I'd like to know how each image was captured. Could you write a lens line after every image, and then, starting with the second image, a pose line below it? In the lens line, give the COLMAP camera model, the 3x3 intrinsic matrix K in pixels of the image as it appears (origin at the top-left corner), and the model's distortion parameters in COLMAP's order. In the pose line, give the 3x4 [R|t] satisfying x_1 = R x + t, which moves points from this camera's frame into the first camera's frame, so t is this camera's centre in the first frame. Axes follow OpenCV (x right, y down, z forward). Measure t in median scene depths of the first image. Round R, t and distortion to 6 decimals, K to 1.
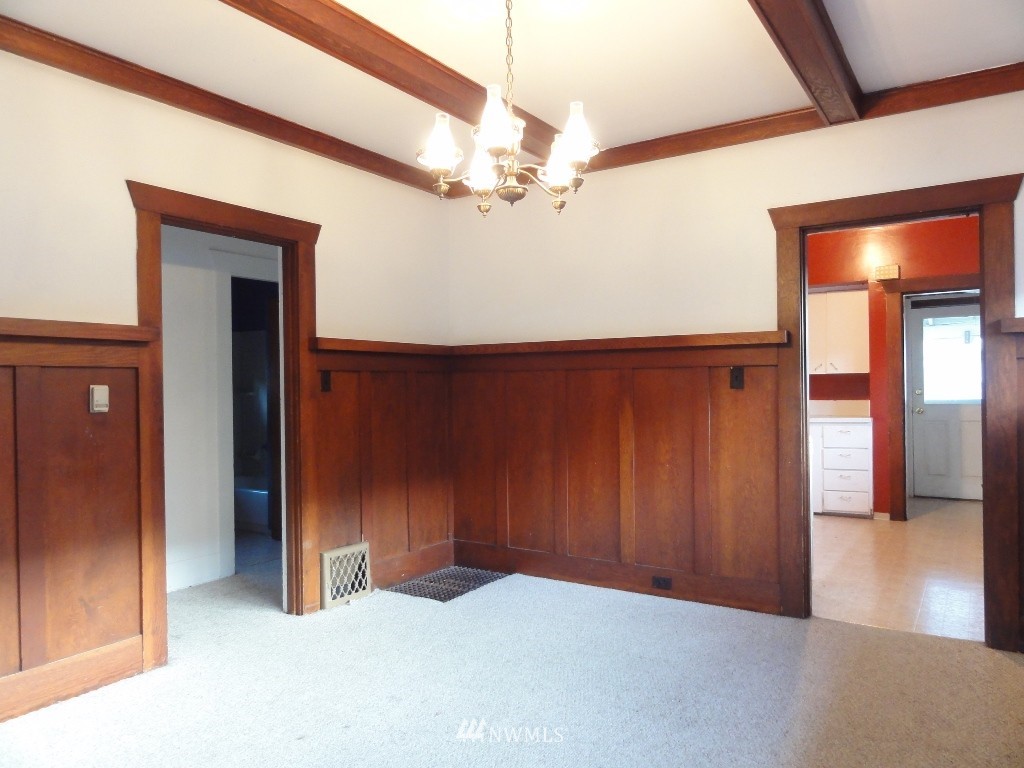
lens RADIAL K [[724.3, 0, 512.0], [0, 724.3, 384.0], [0, 0, 1]] dist [-0.003896, 0.004808]
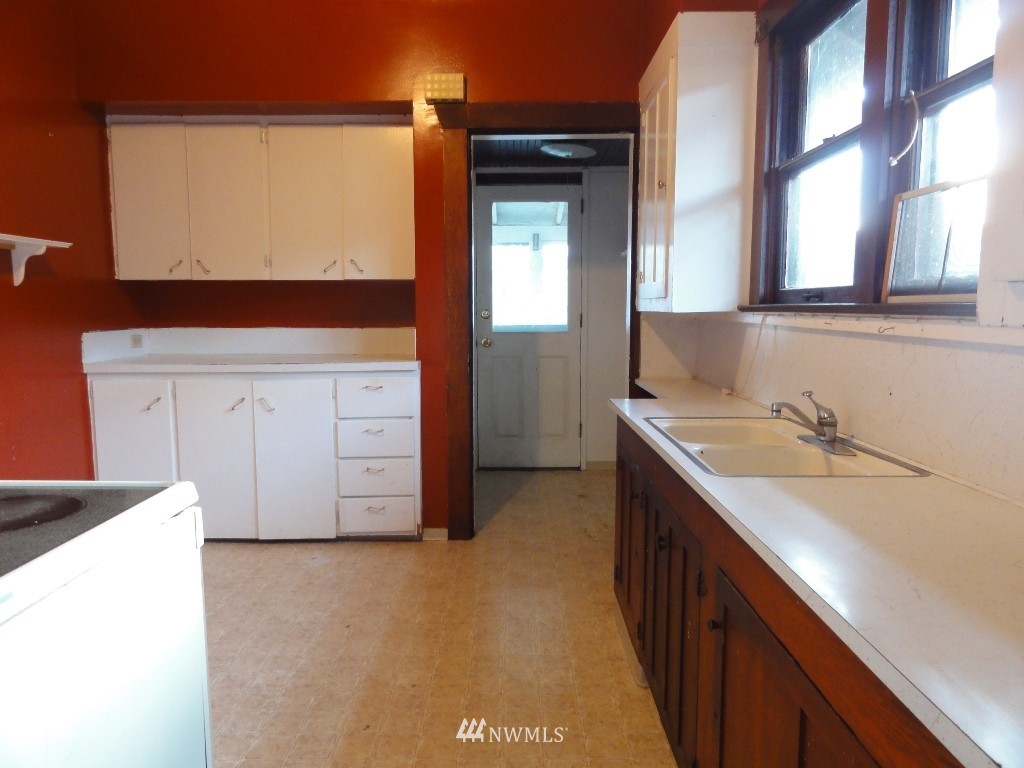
lens RADIAL K [[724.3, 0, 512.0], [0, 724.3, 384.0], [0, 0, 1]] dist [-0.003896, 0.004808]
pose [[0.837883, -0.048406, 0.543700, 0.256147], [-0.010409, 0.994462, 0.104578, 0.006031], [-0.545751, -0.093283, 0.832739, 0.501254]]
